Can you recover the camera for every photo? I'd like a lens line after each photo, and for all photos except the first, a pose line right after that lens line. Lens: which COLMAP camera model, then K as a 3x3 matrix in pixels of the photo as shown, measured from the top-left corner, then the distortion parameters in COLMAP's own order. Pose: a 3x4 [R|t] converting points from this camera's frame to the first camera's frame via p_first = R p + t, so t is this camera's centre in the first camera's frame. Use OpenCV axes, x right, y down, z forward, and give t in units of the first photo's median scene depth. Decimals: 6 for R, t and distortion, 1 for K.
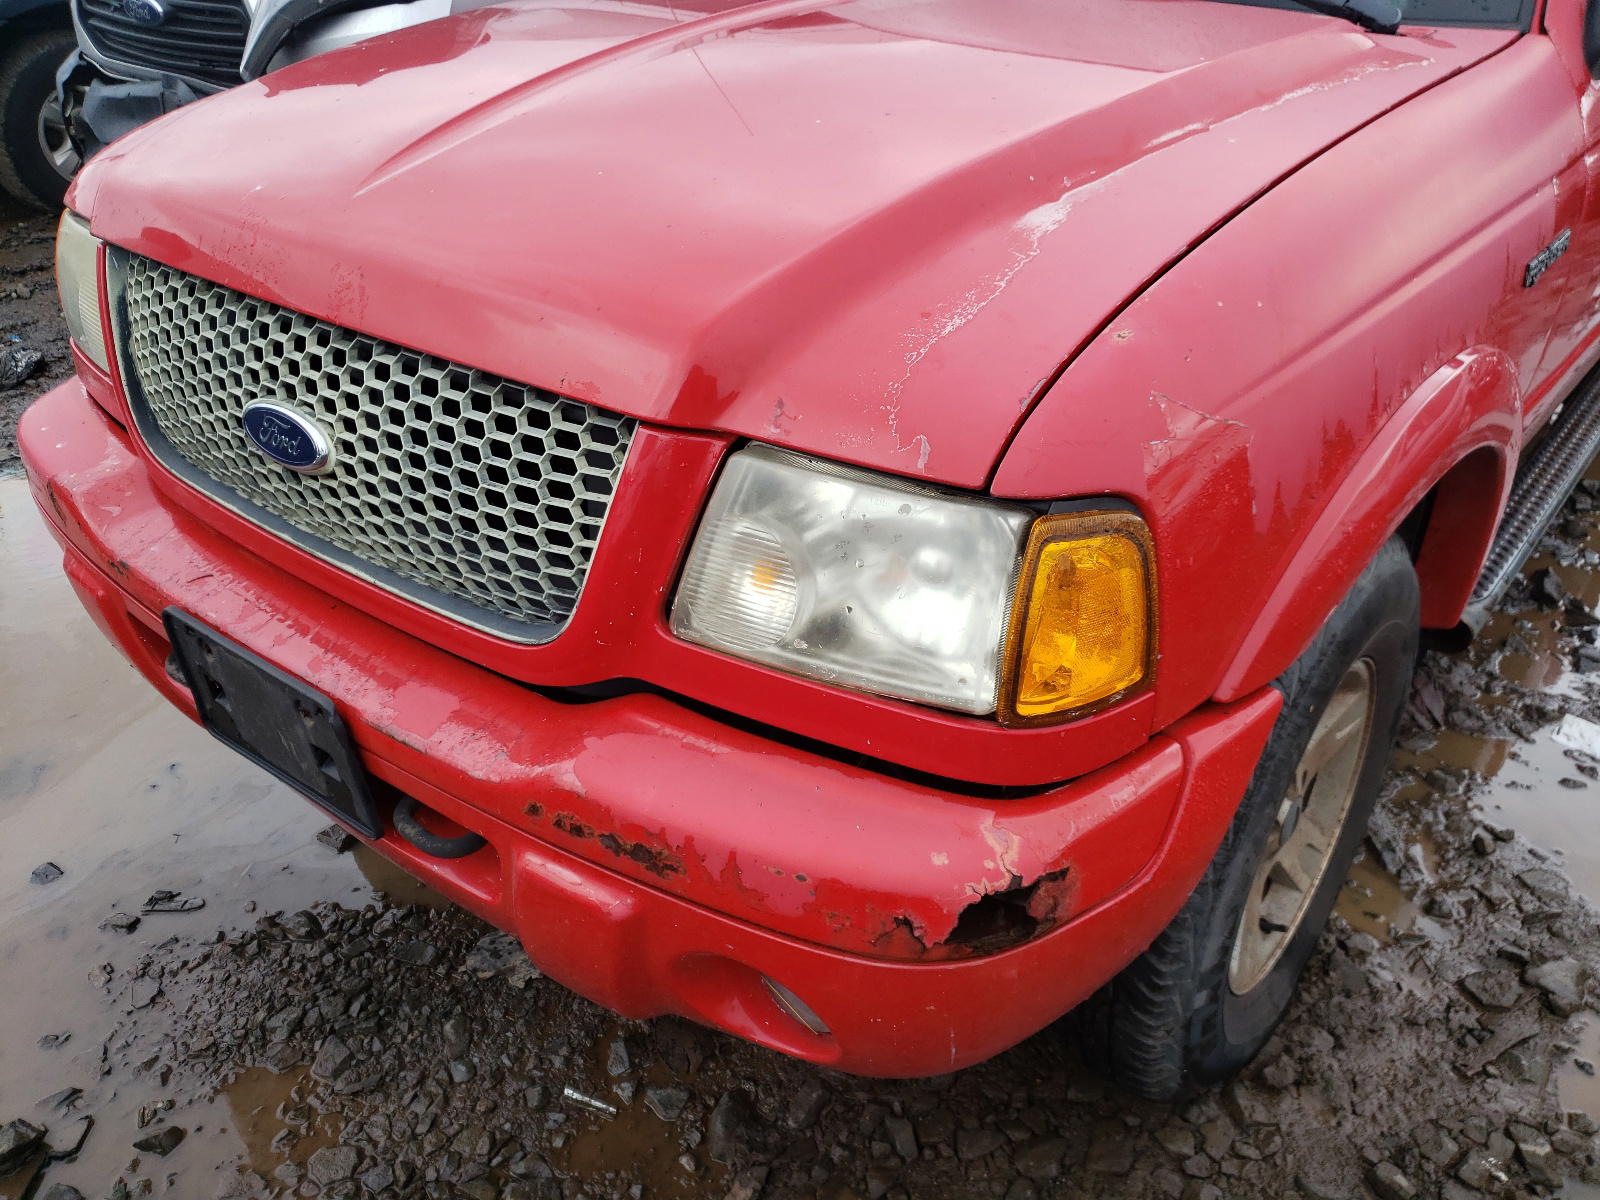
lens RADIAL K [[1249.9, 0, 799.0], [0, 1249.9, 634.3], [0, 0, 1]] dist [0.000553, 0.007389]
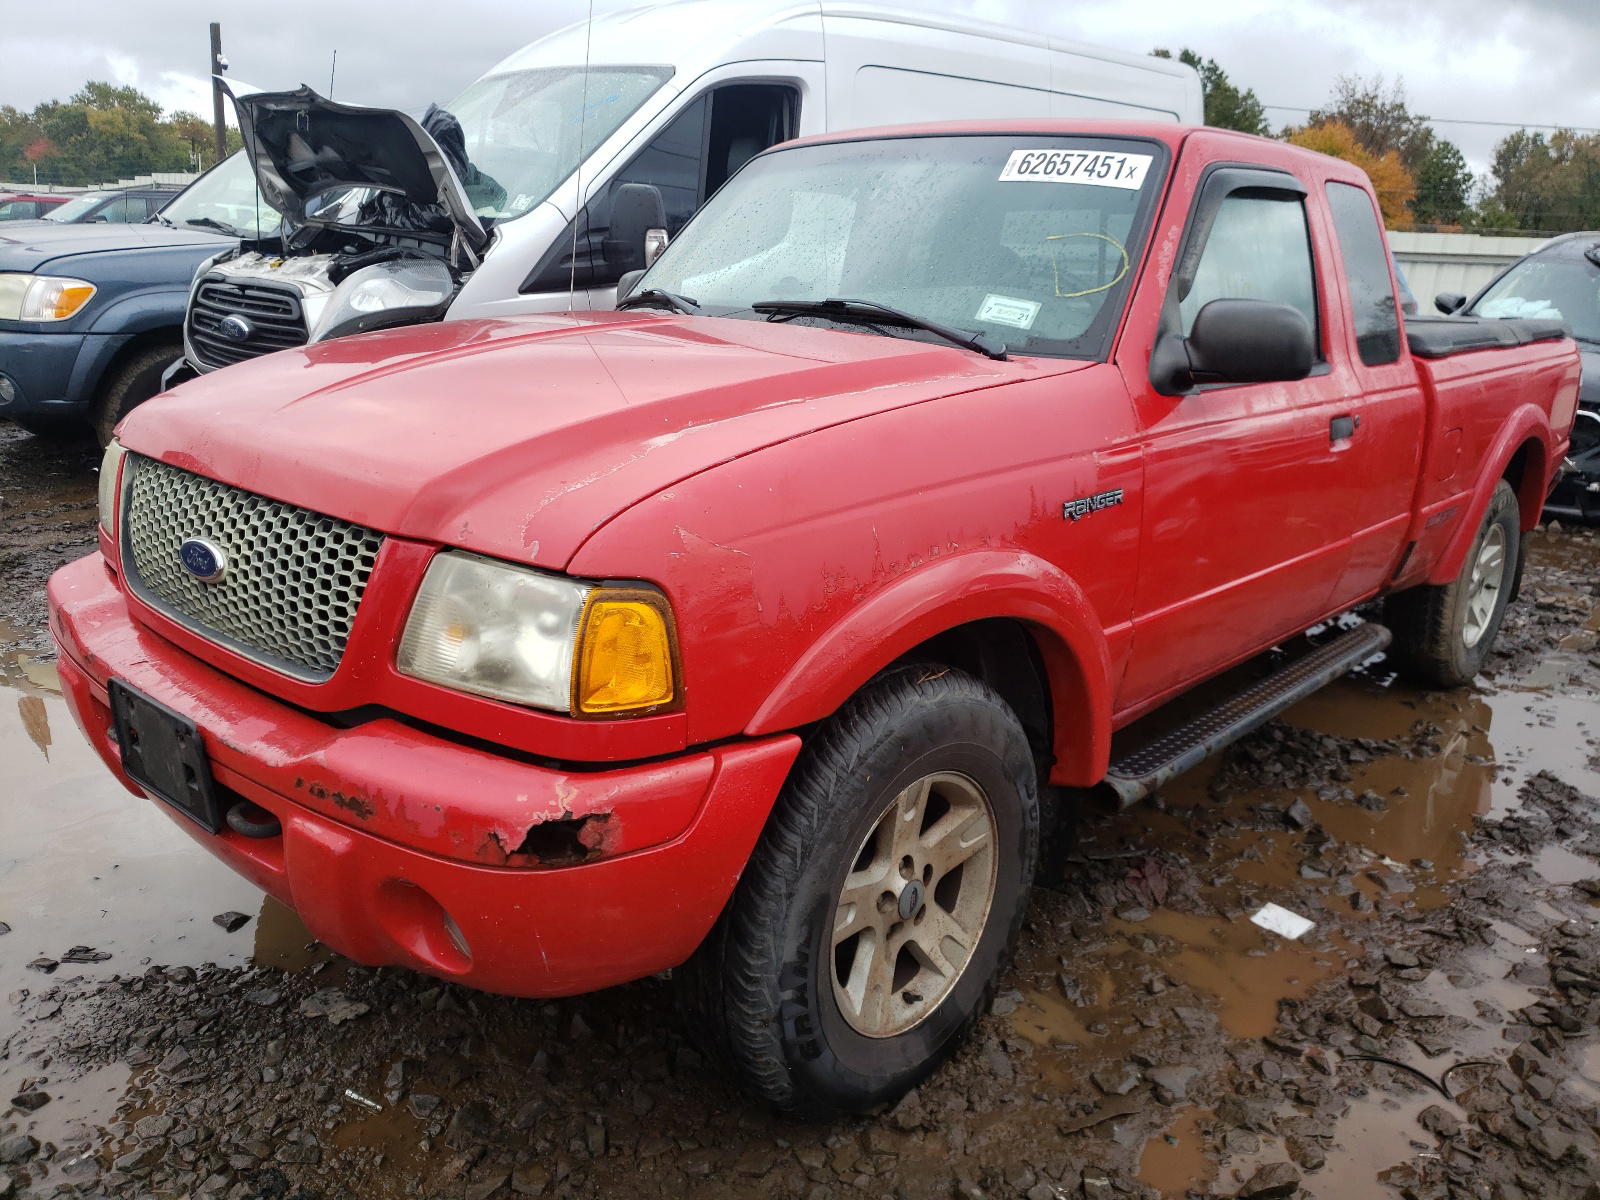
lens RADIAL K [[1232.8, 0, 763.3], [0, 1232.8, 600.5], [0, 0, 1]] dist [0.009728, 0.014817]
pose [[0.996821, 0.049831, -0.062163, 0.302035], [-0.064709, 0.961566, -0.266840, 0.202168], [0.046477, 0.270015, 0.961734, -0.339071]]
